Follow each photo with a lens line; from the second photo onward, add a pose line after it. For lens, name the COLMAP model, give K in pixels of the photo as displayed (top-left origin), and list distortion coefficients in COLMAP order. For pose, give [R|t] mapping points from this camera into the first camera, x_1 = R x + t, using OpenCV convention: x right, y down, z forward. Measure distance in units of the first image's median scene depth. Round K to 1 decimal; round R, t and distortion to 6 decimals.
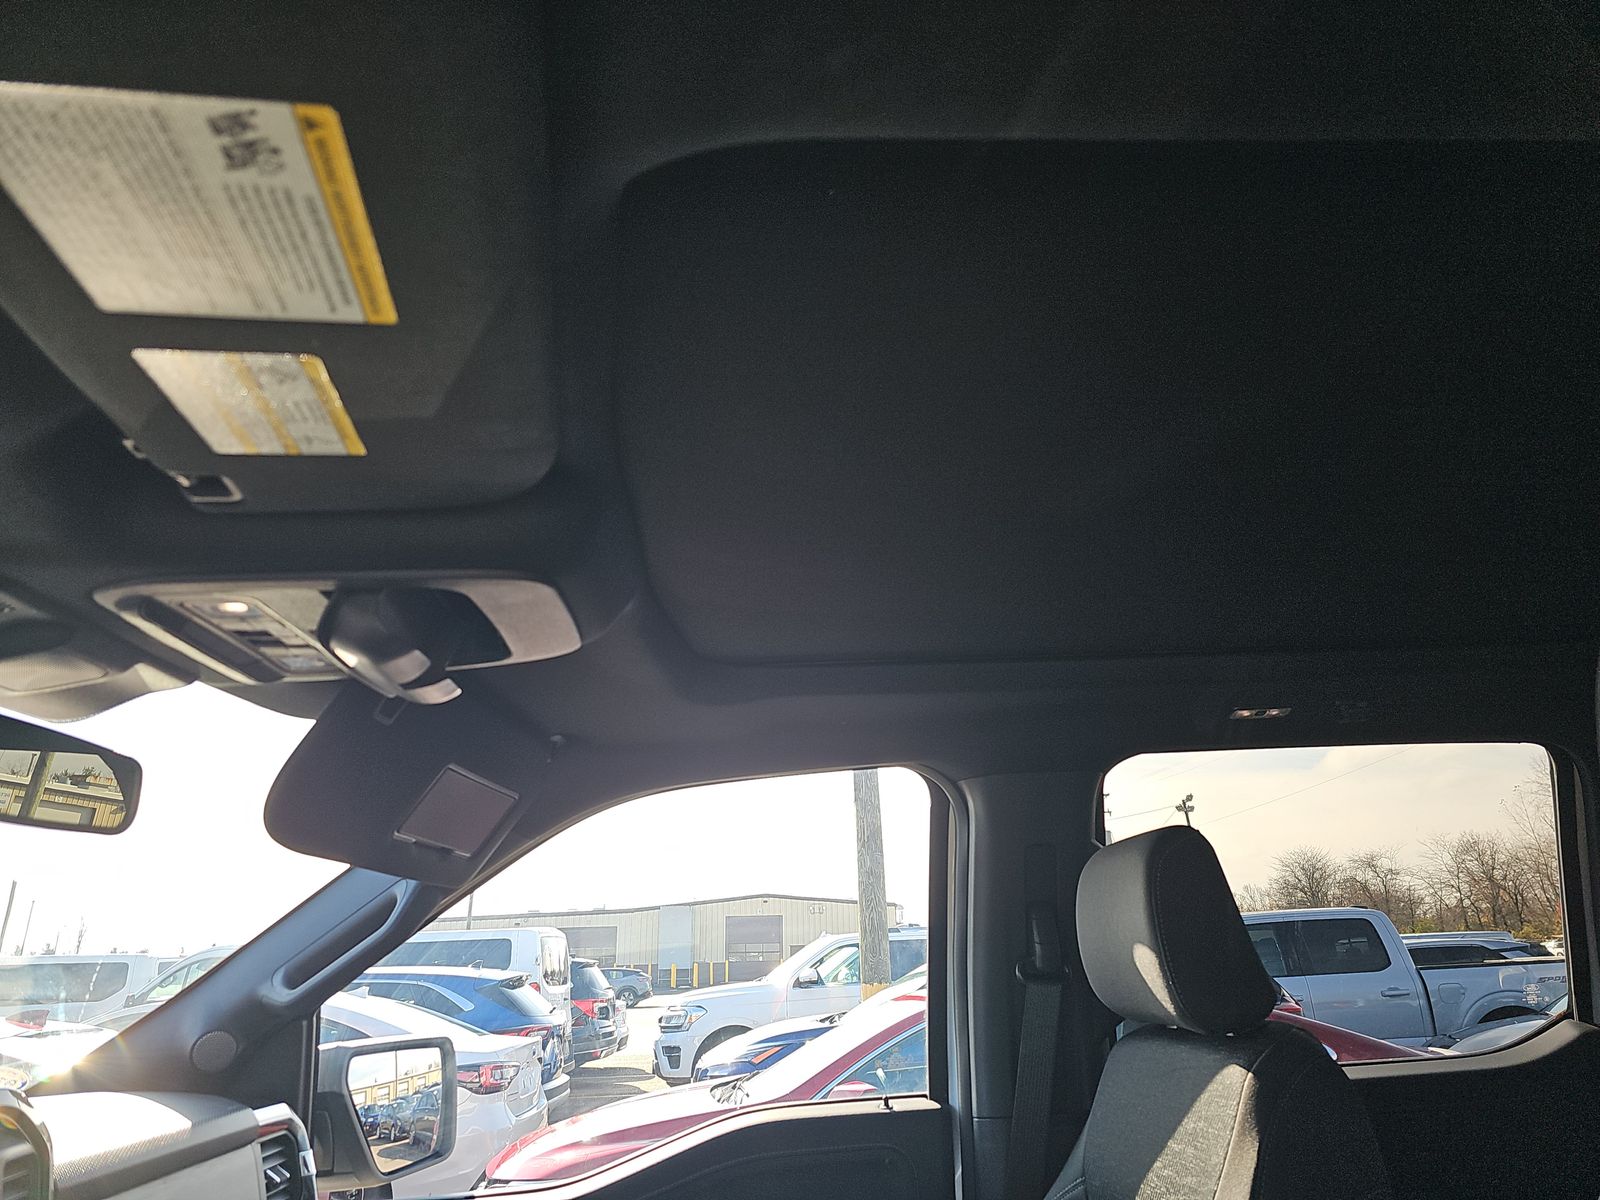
lens RADIAL K [[1060.8, 0, 800.0], [0, 1060.8, 600.0], [0, 0, 1]] dist [0.069466, -0.052052]
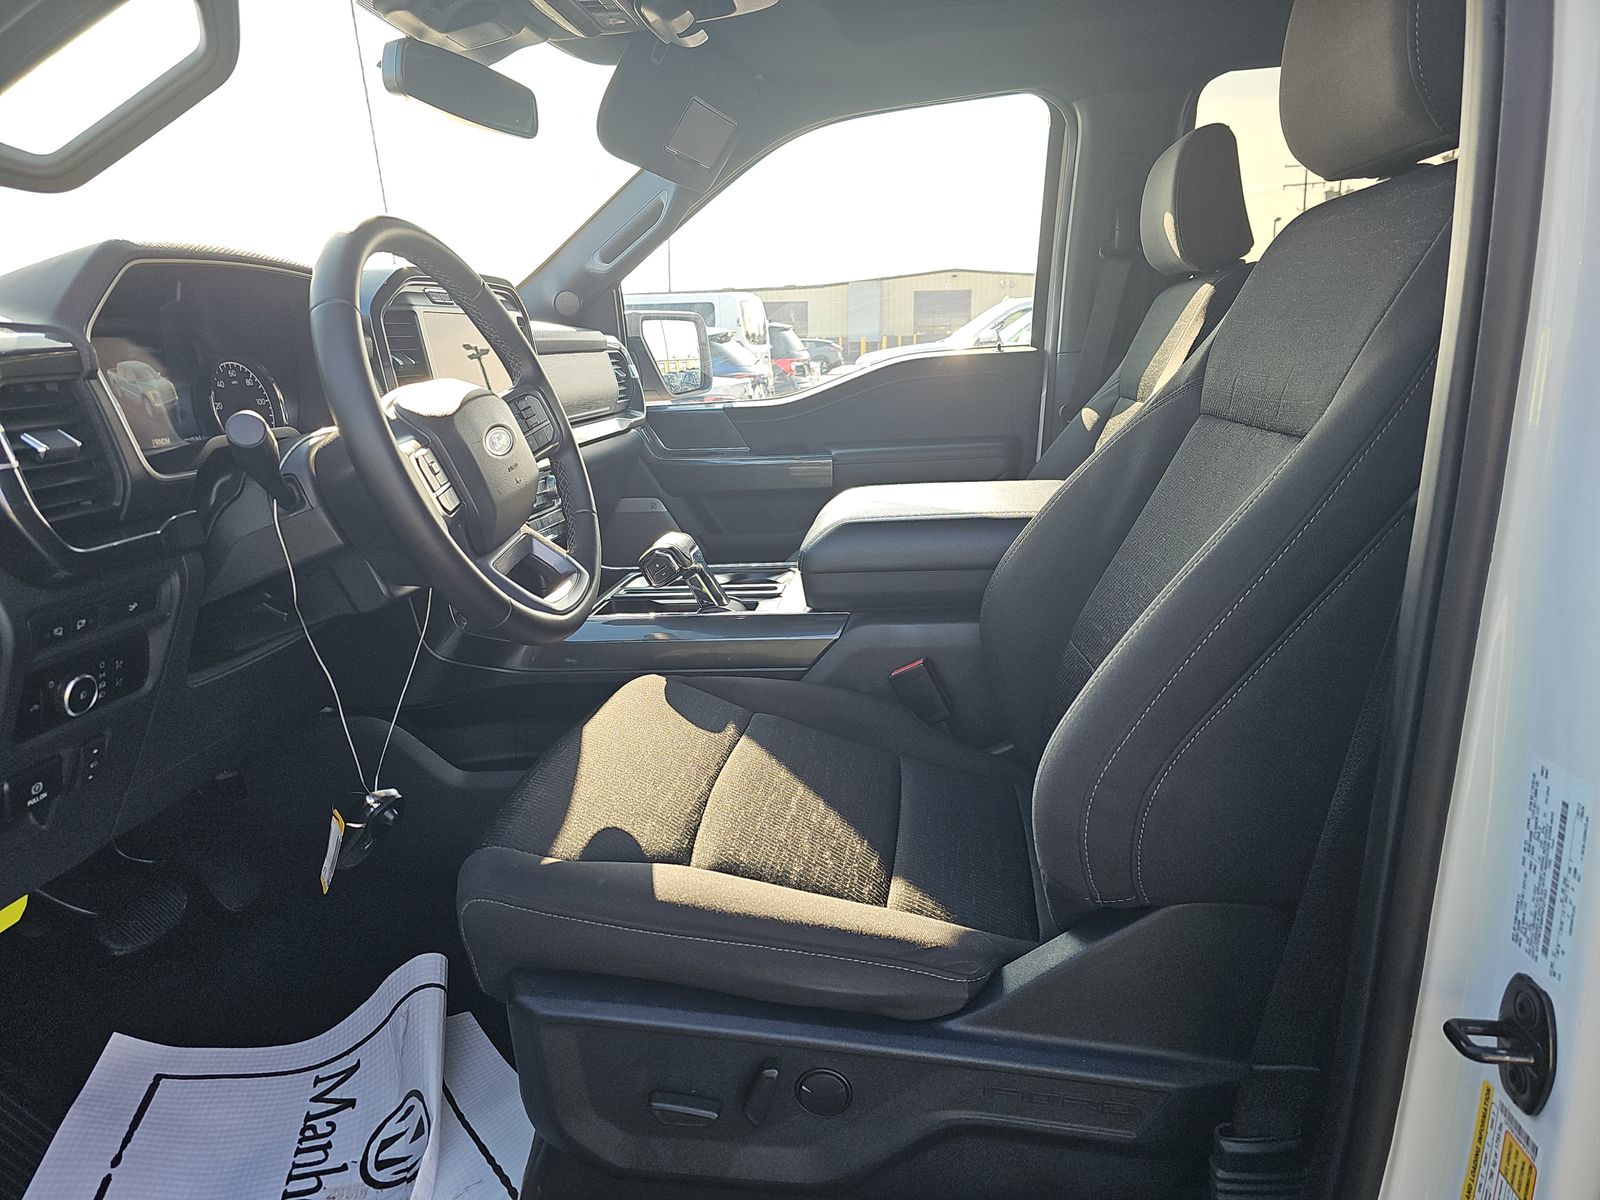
lens RADIAL K [[1060.8, 0, 800.0], [0, 1060.8, 600.0], [0, 0, 1]] dist [0.069466, -0.052052]
pose [[0.985669, 0.038553, -0.164227, 0.061730], [0.055909, 0.843851, 0.533656, -0.030692], [0.159157, -0.535190, 0.829603, -0.408235]]
